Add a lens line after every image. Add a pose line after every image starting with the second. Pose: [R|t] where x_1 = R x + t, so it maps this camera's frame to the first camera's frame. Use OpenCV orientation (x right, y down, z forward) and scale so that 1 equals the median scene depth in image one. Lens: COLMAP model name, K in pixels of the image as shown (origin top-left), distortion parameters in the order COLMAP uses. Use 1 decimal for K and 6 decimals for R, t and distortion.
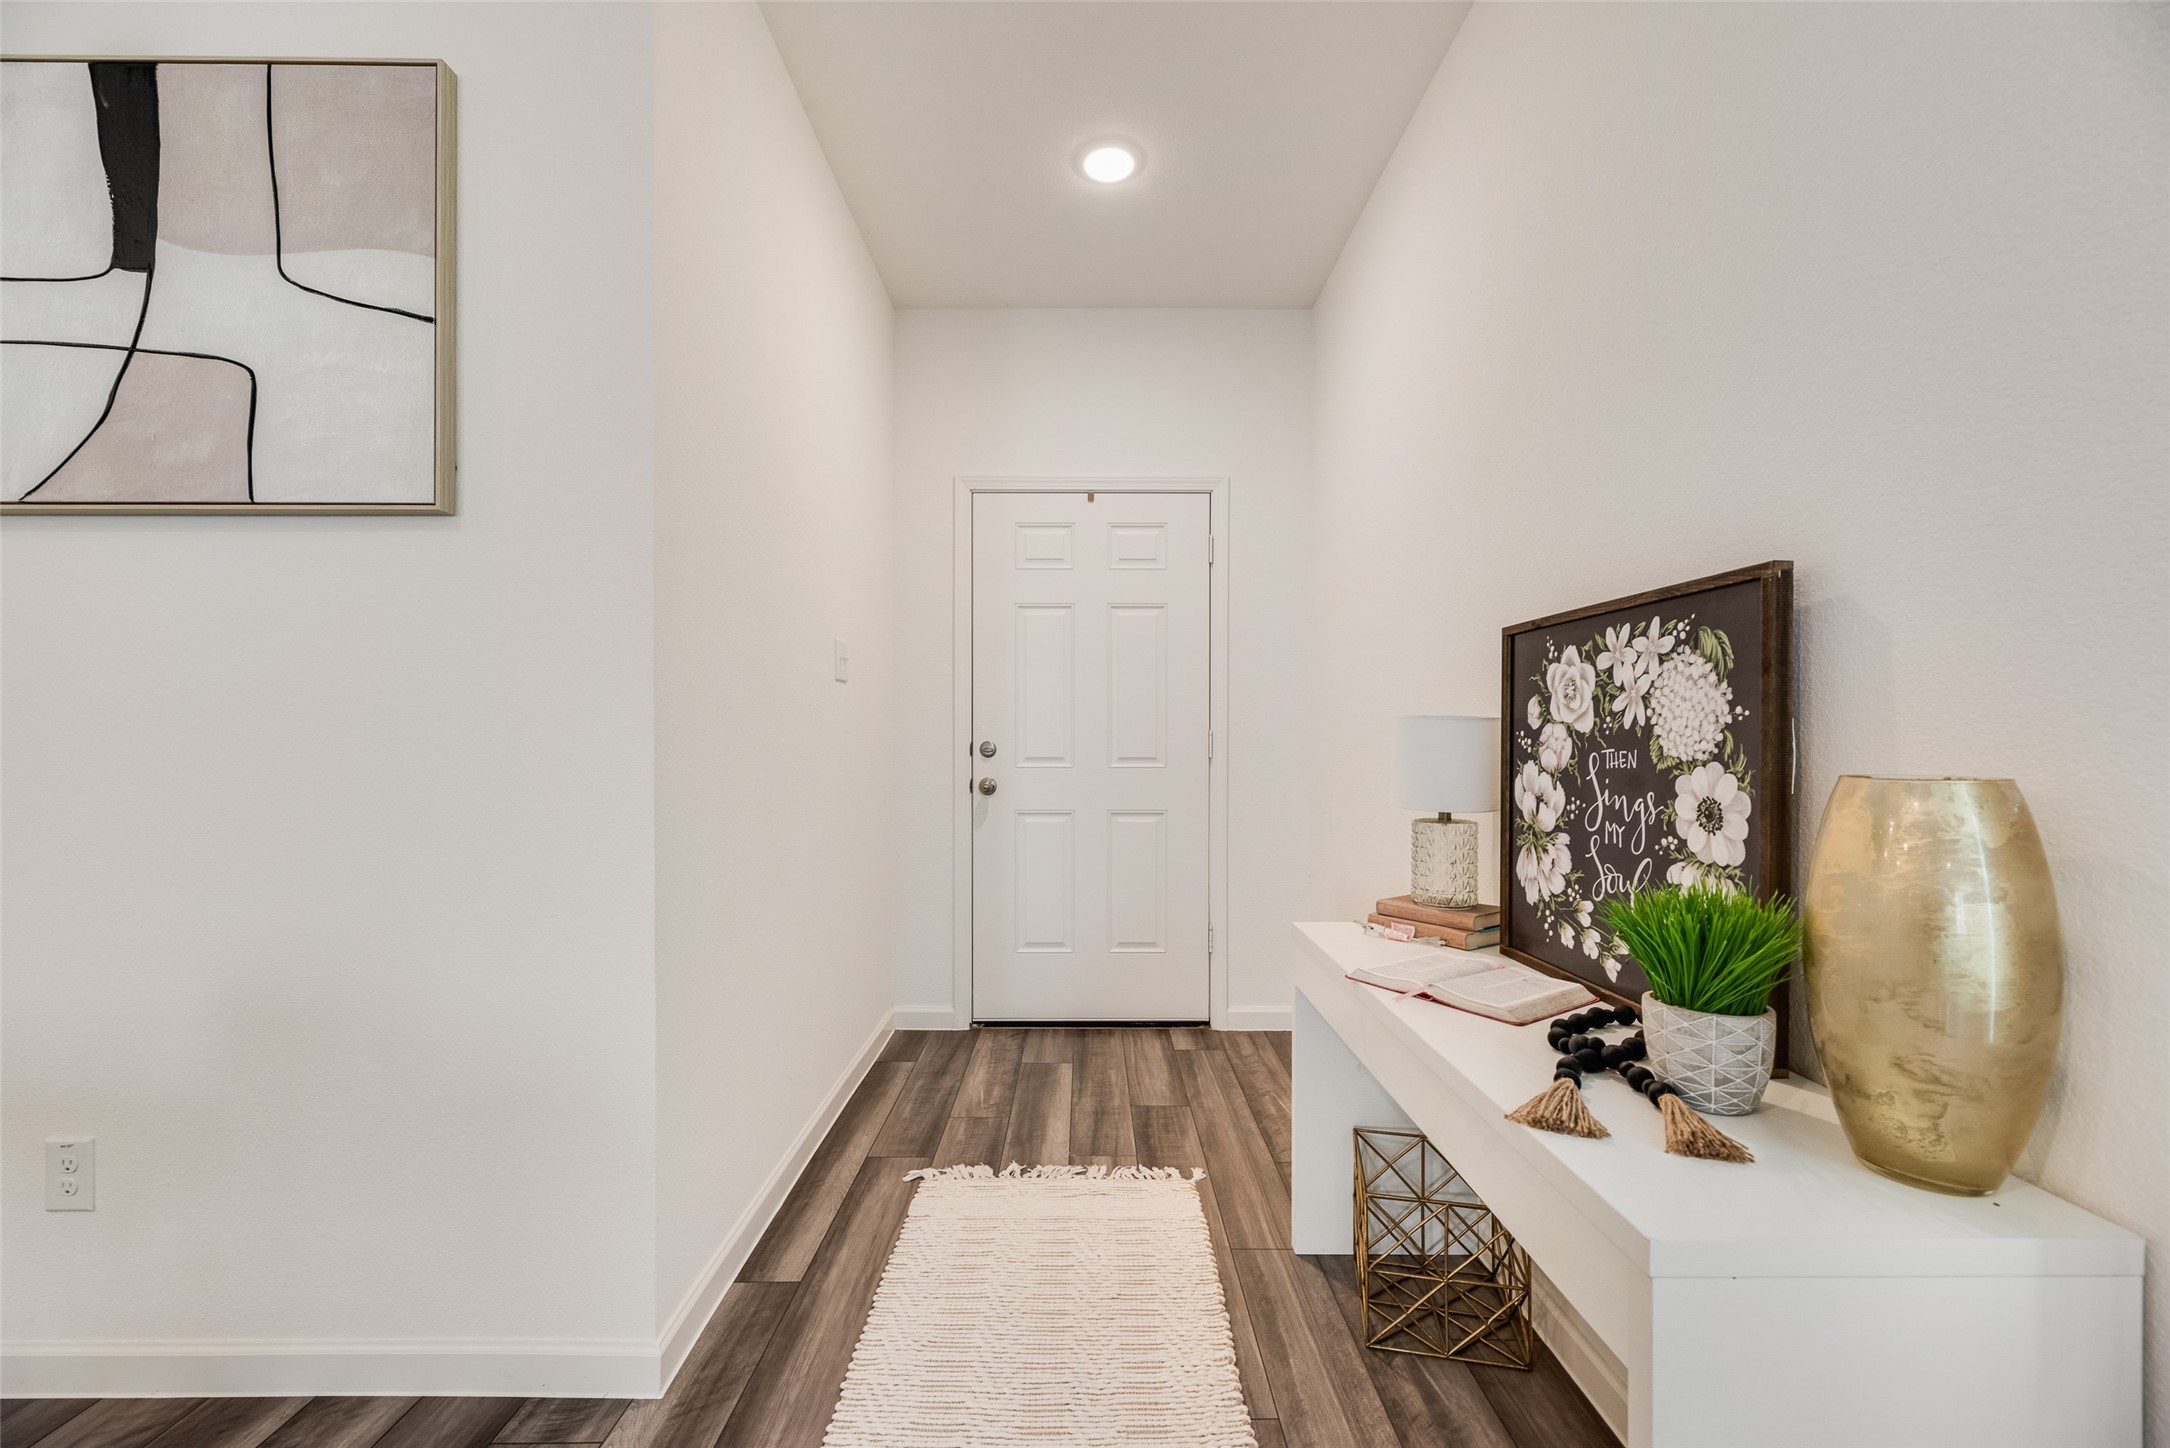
lens RADIAL K [[876.4, 0, 1081.7], [0, 876.4, 736.5], [0, 0, 1]] dist [0.001904, -0.000488]
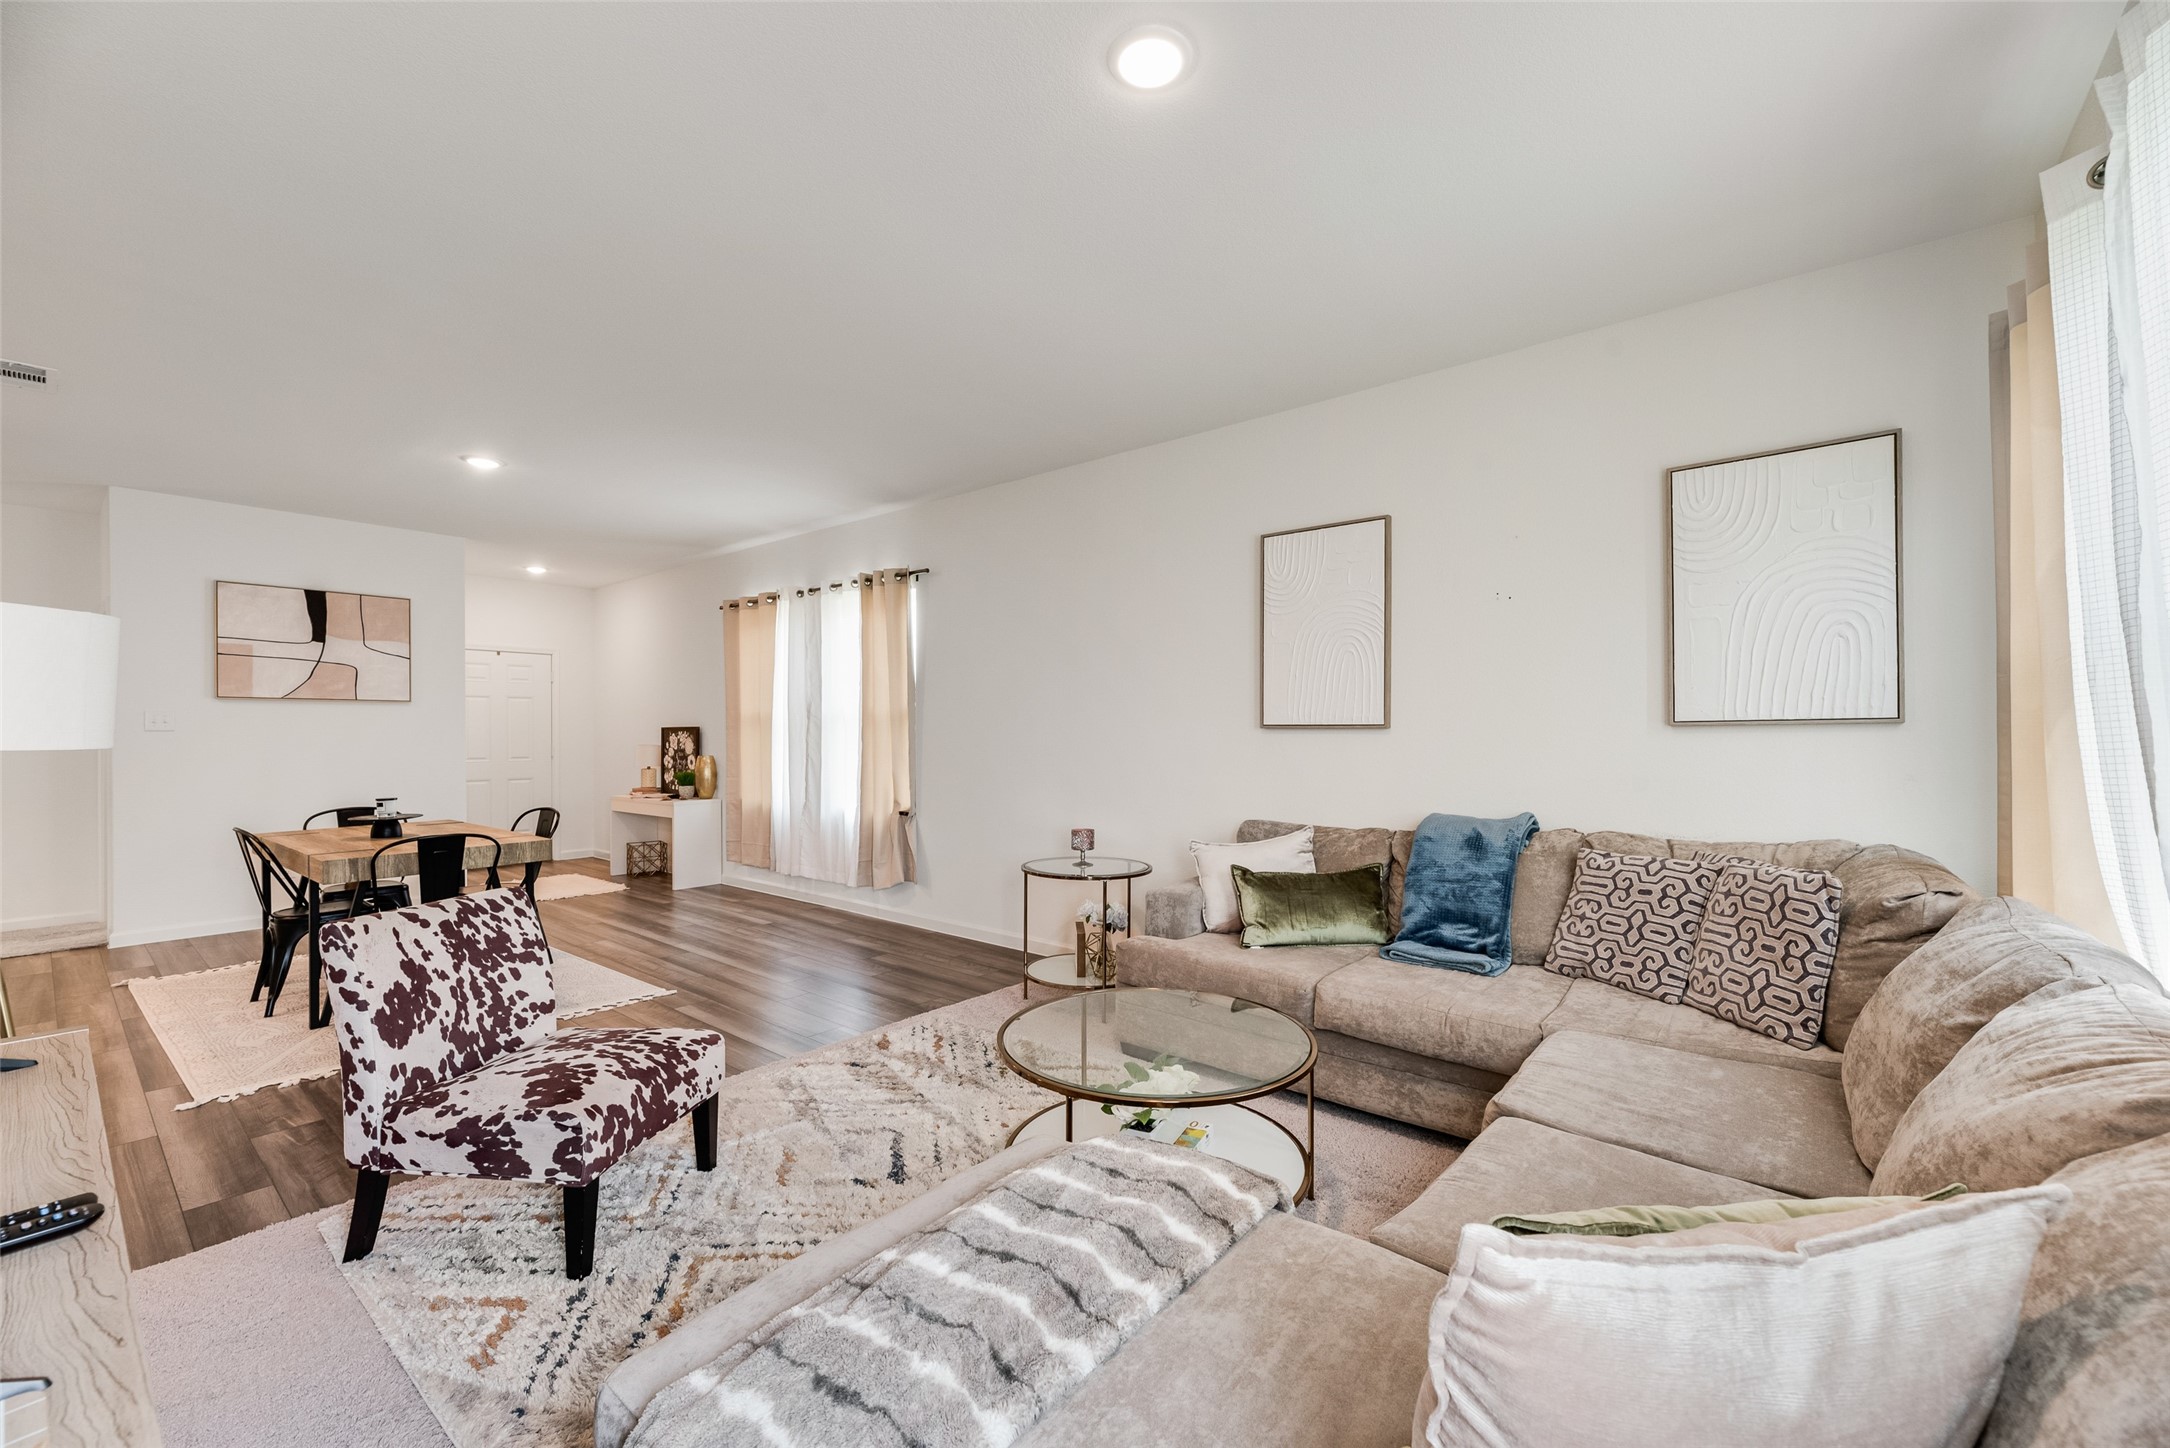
lens RADIAL K [[863.7, 0, 1091.3], [0, 863.7, 737.7], [0, 0, 1]] dist [0.000033, 0.000009]
pose [[0.632065, -0.006925, 0.774885, -1.926385], [0.004113, 0.999976, 0.005581, -0.095193], [-0.774905, -0.000341, 0.632078, -4.333263]]
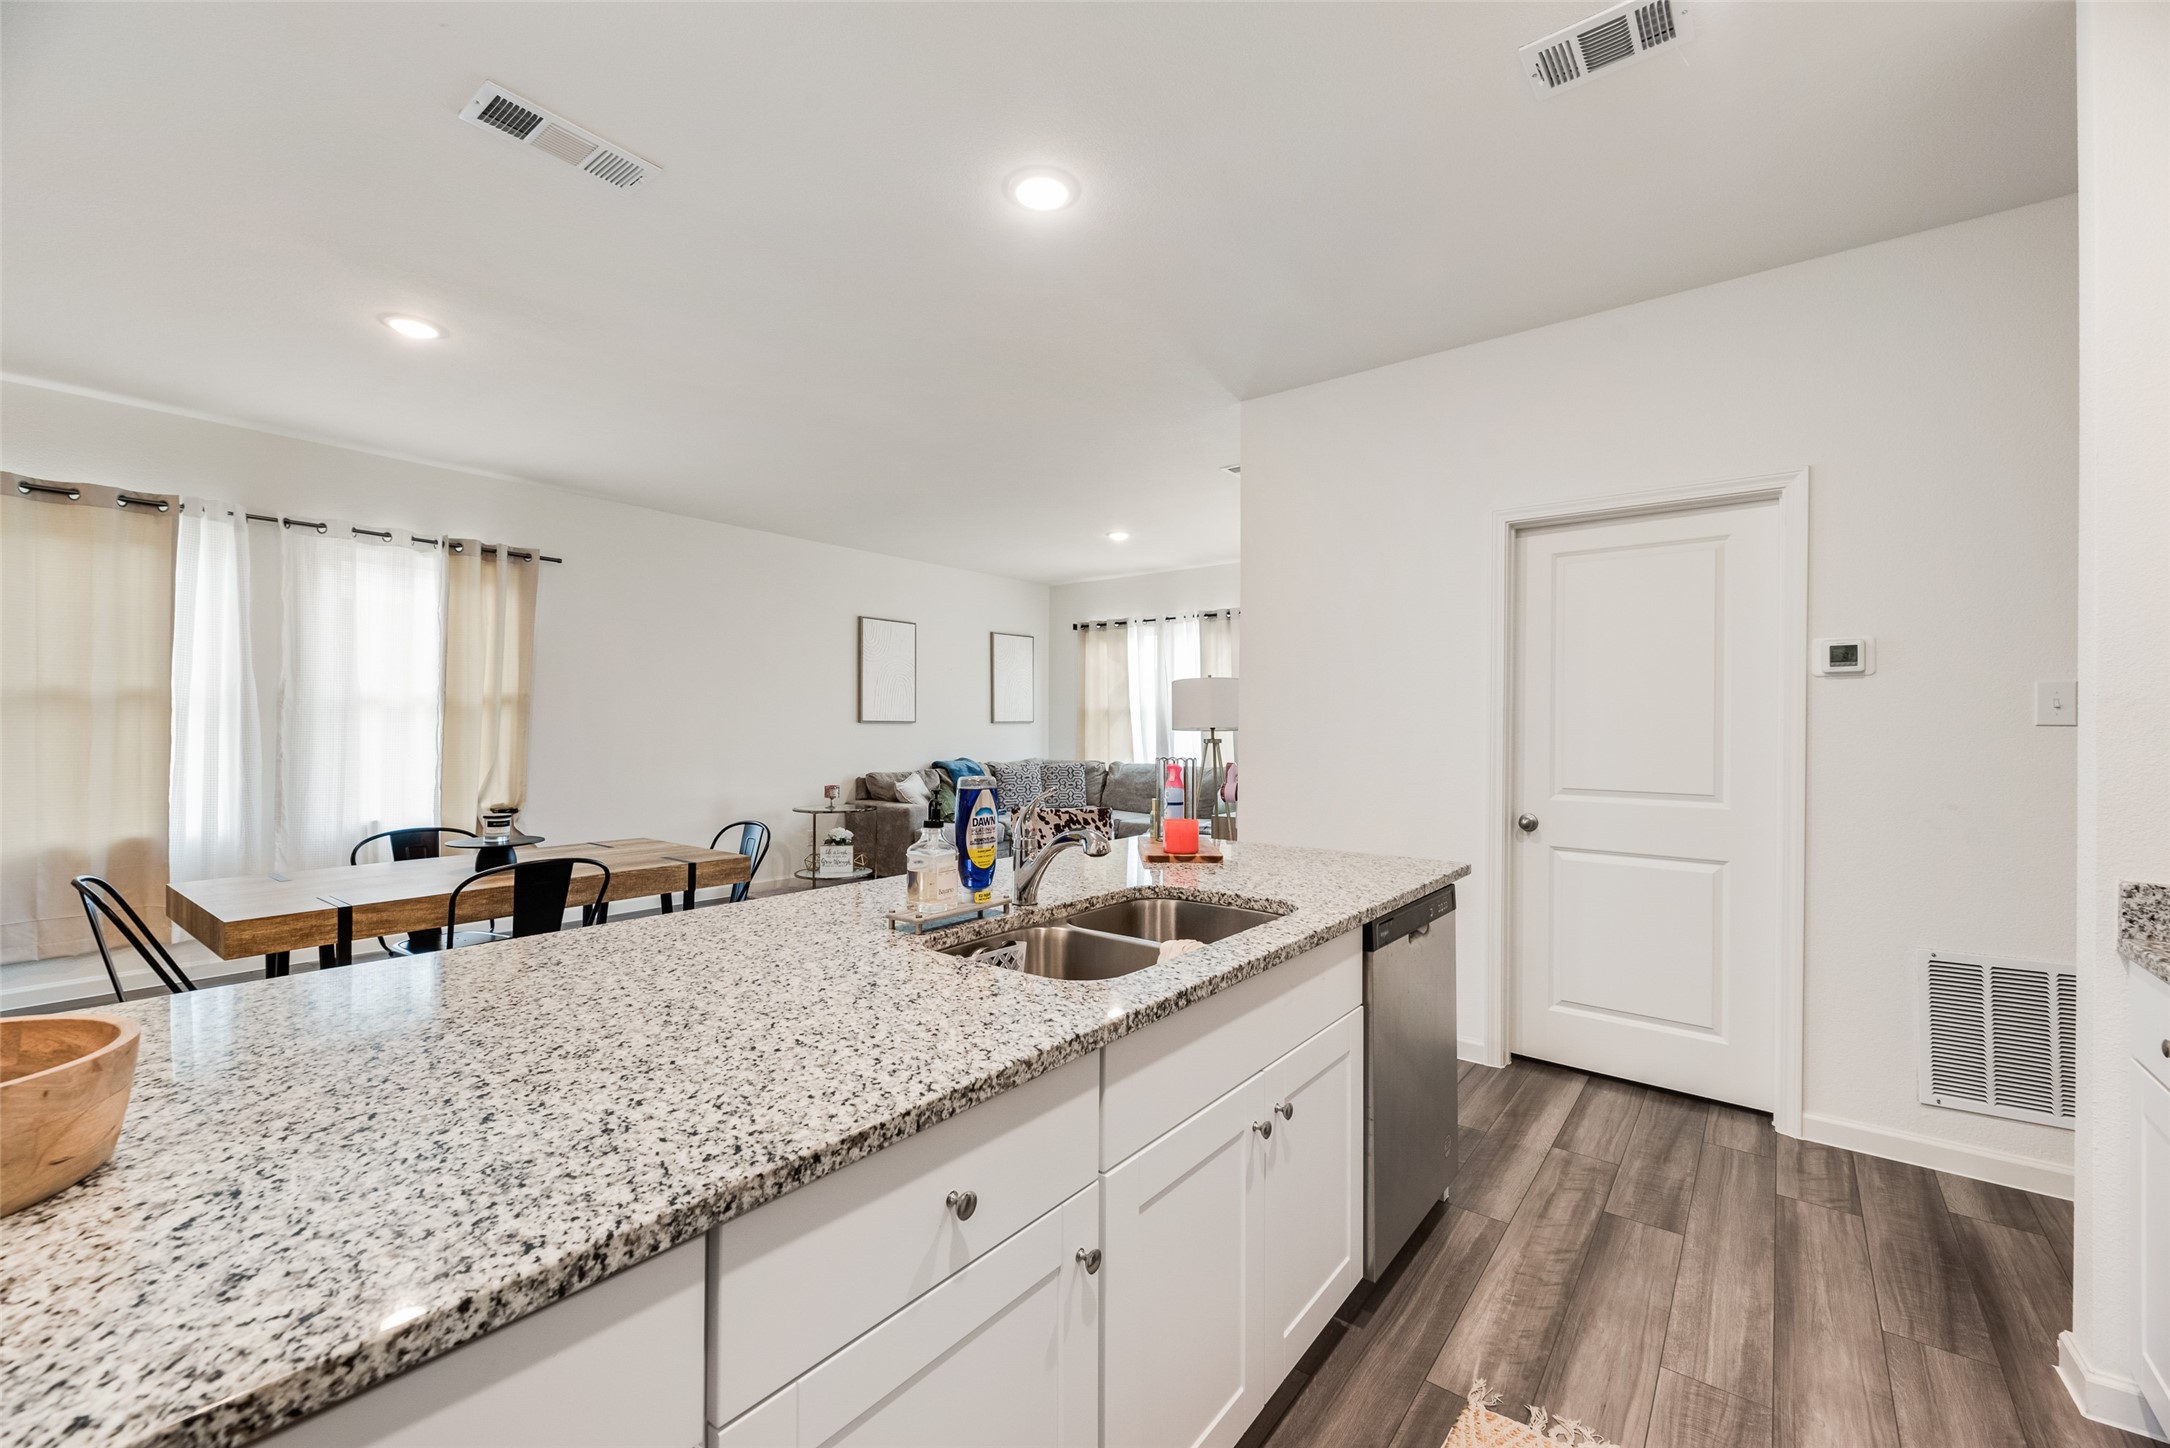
lens RADIAL K [[869.0, 0, 1078.5], [0, 869.0, 725.9], [0, 0, 1]] dist [-0.000558, -0.000165]
pose [[-0.782106, -0.004902, 0.623127, -3.563016], [-0.003822, 0.999988, 0.003069, -0.109158], [-0.623134, 0.000018, -0.782115, 0.143777]]
